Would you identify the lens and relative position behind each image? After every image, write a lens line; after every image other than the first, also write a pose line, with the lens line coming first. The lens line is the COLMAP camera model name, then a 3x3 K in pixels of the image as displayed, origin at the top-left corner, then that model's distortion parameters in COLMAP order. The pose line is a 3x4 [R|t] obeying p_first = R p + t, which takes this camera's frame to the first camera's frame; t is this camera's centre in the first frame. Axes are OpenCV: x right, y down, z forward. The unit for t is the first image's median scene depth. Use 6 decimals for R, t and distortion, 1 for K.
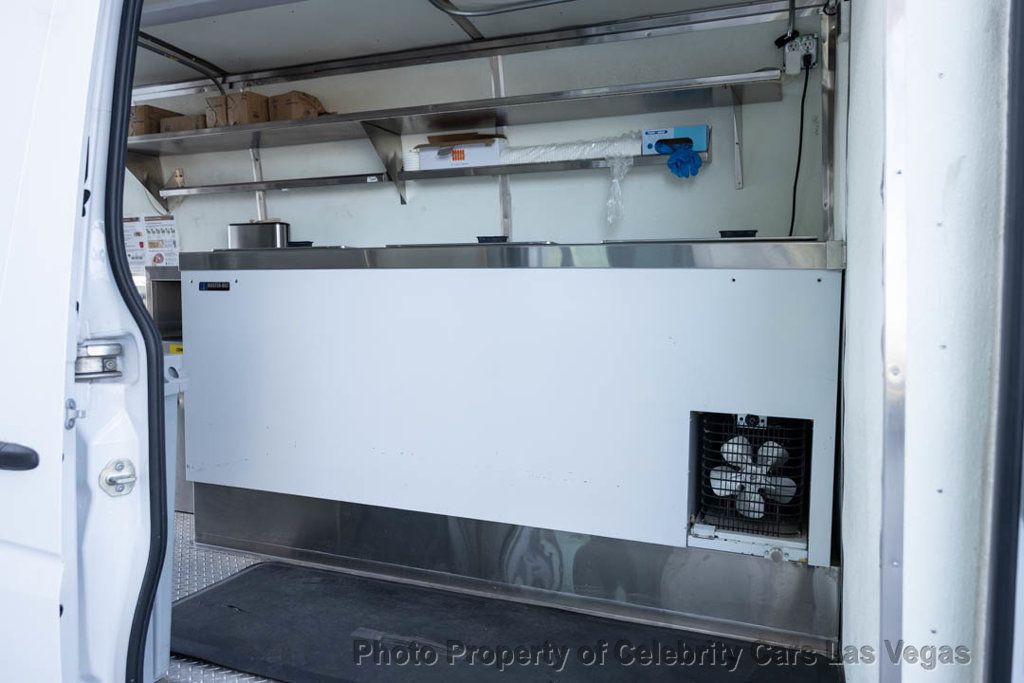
lens RADIAL K [[710.4, 0, 508.6], [0, 710.4, 337.6], [0, 0, 1]] dist [0.001331, 0.003972]
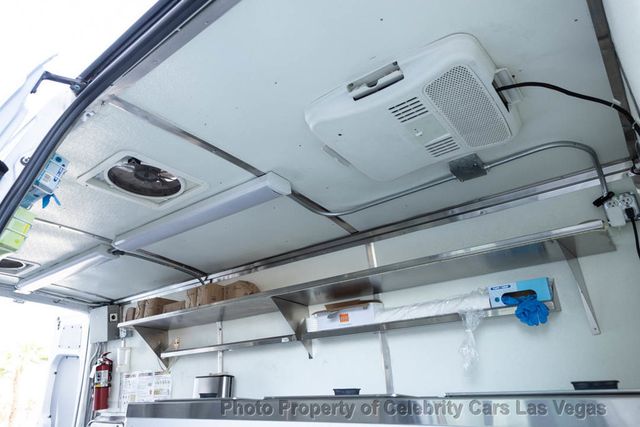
lens RADIAL K [[433.2, 0, 320.3], [0, 433.2, 214.9], [0, 0, 1]] dist [-0.006224, -0.001244]
pose [[0.956403, -0.117903, -0.267194, 0.116233], [-0.024538, 0.879212, -0.475799, -0.048335], [0.291019, 0.461612, 0.837987, 0.251187]]
